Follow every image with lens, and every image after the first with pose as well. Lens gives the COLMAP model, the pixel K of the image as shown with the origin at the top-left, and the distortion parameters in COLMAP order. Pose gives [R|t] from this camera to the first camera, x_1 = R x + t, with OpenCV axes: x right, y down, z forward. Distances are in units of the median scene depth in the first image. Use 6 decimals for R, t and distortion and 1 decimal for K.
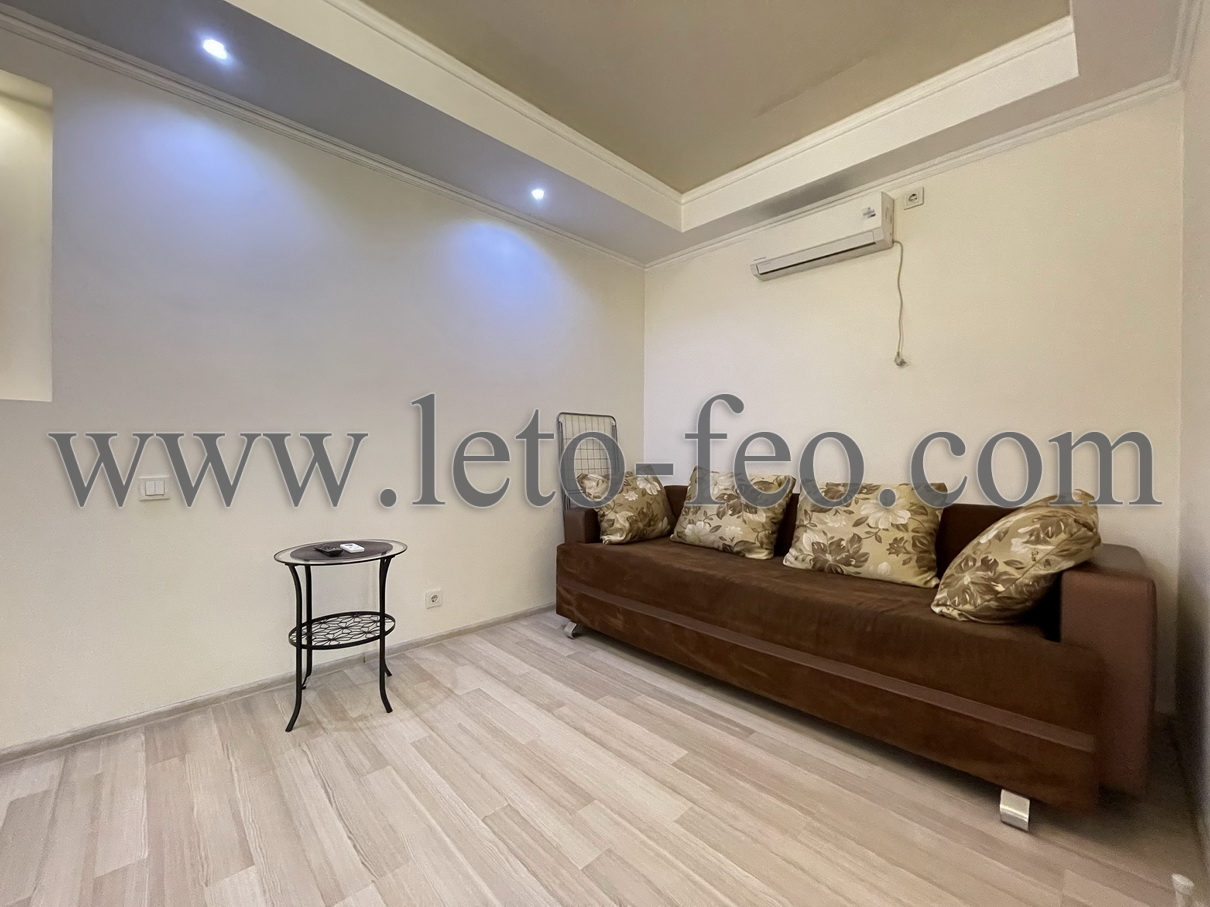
lens RADIAL K [[501.6, 0, 601.0], [0, 501.6, 446.1], [0, 0, 1]] dist [-0.002302, -0.000481]
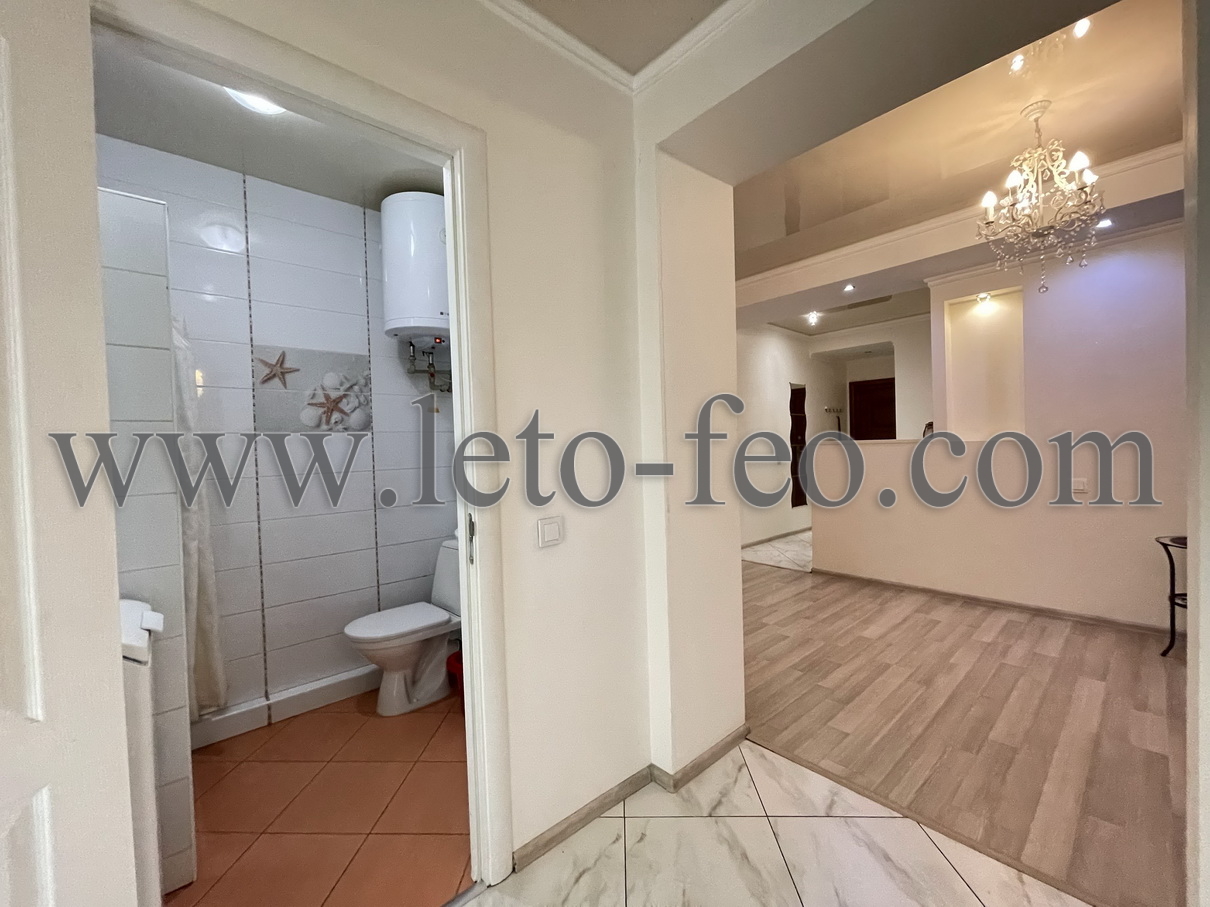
lens RADIAL K [[486.4, 0, 598.4], [0, 486.4, 454.4], [0, 0, 1]] dist [-0.004961, -0.000369]
pose [[-0.048403, 0.006948, -0.998804, 0.732811], [0.028434, 0.999580, 0.005576, -0.069939], [0.998423, -0.028131, -0.048580, -0.489098]]
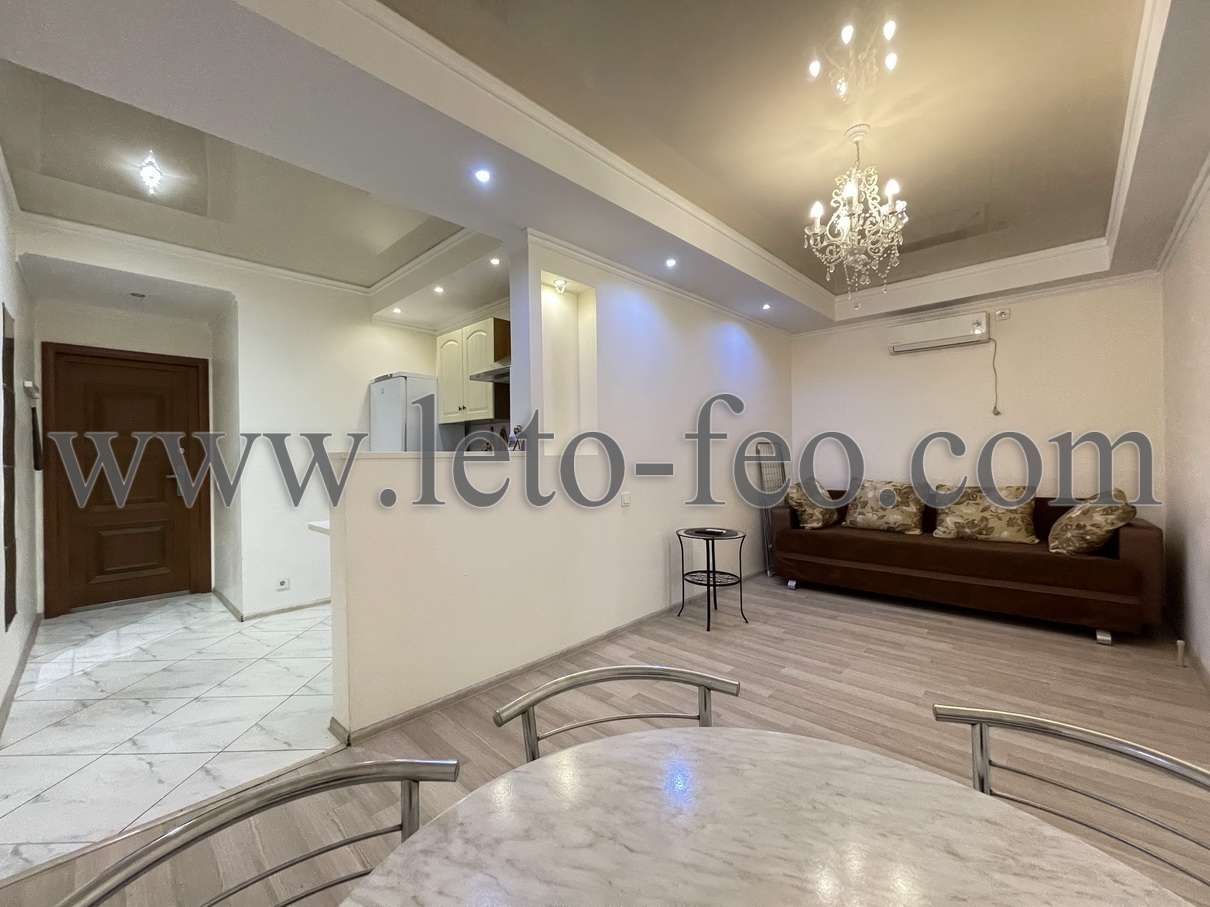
lens RADIAL K [[491.6, 0, 605.0], [0, 491.6, 453.5], [0, 0, 1]] dist [-0.002349, -0.000120]
pose [[0.998468, -0.020738, 0.051297, -0.907432], [0.020511, 0.999777, 0.004952, -0.078944], [-0.051388, -0.003892, 0.998671, -0.642305]]
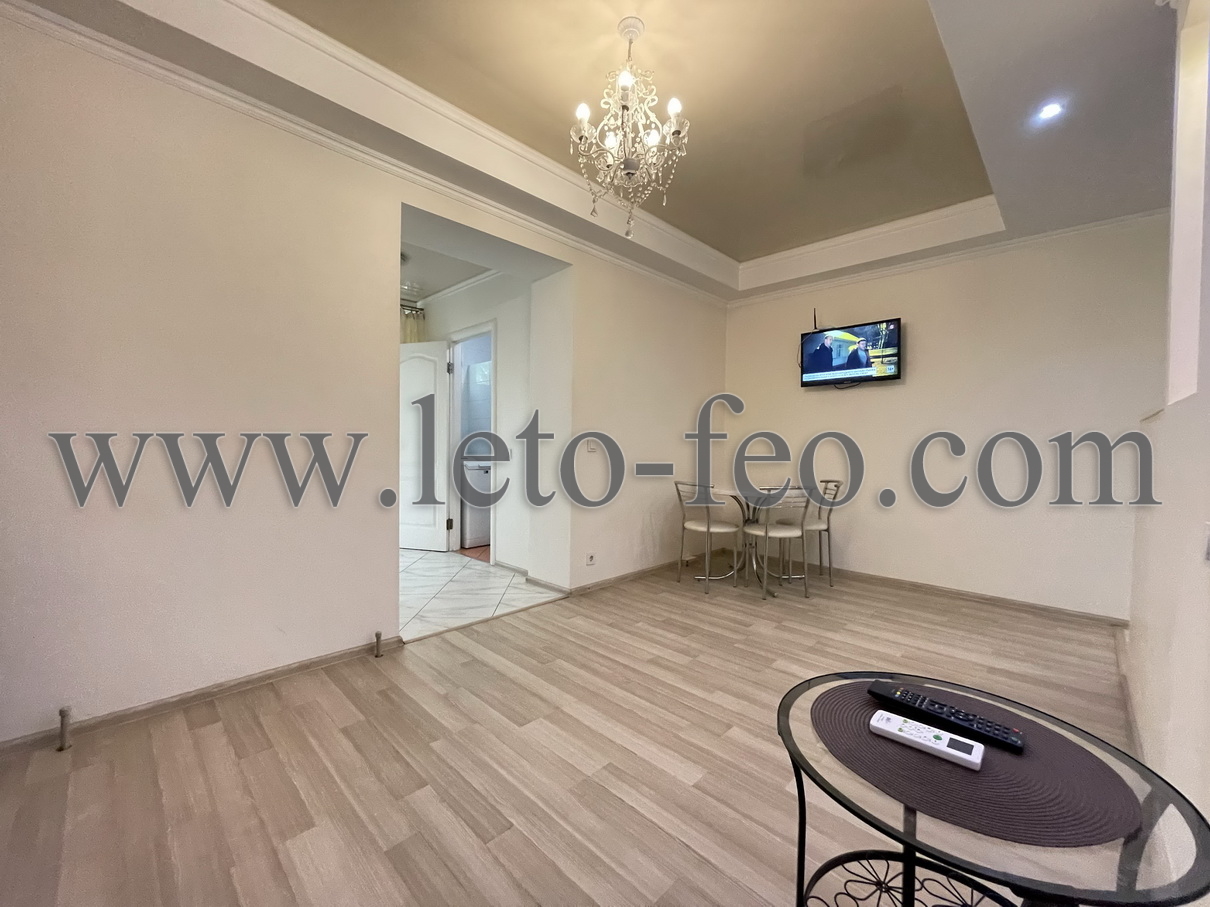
lens RADIAL K [[486.4, 0, 598.4], [0, 486.4, 454.4], [0, 0, 1]] dist [-0.004961, -0.000369]
pose [[-0.999500, -0.016999, -0.026673, -0.235601], [-0.017389, 0.999745, 0.014434, 0.000997], [0.026421, 0.014890, -0.999540, 1.248691]]
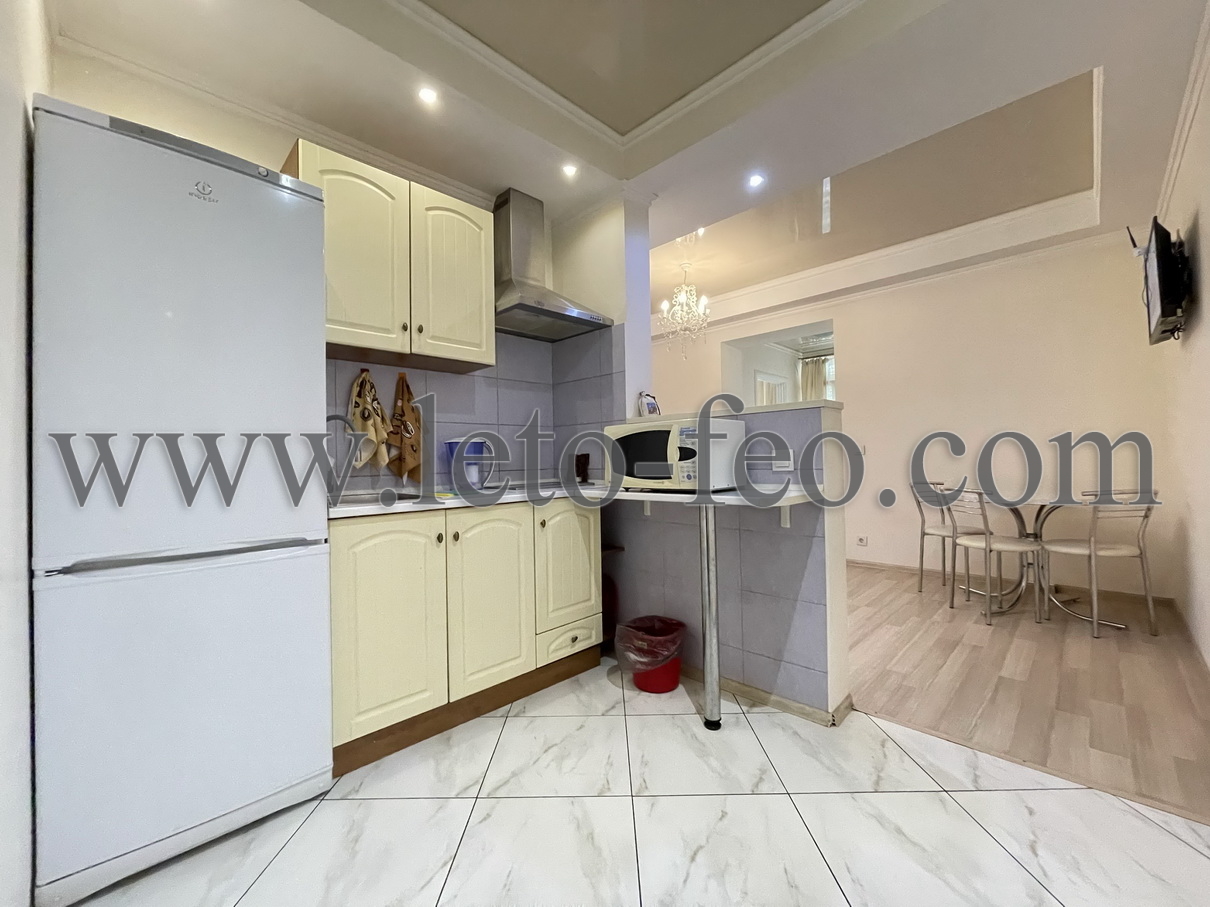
lens RADIAL K [[486.4, 0, 598.4], [0, 486.4, 454.4], [0, 0, 1]] dist [-0.004961, -0.000369]
pose [[-0.016822, 0.001129, 0.999858, -2.226184], [0.016821, 0.999858, -0.000846, 0.000713], [-0.999717, 0.016805, -0.016838, 0.765369]]
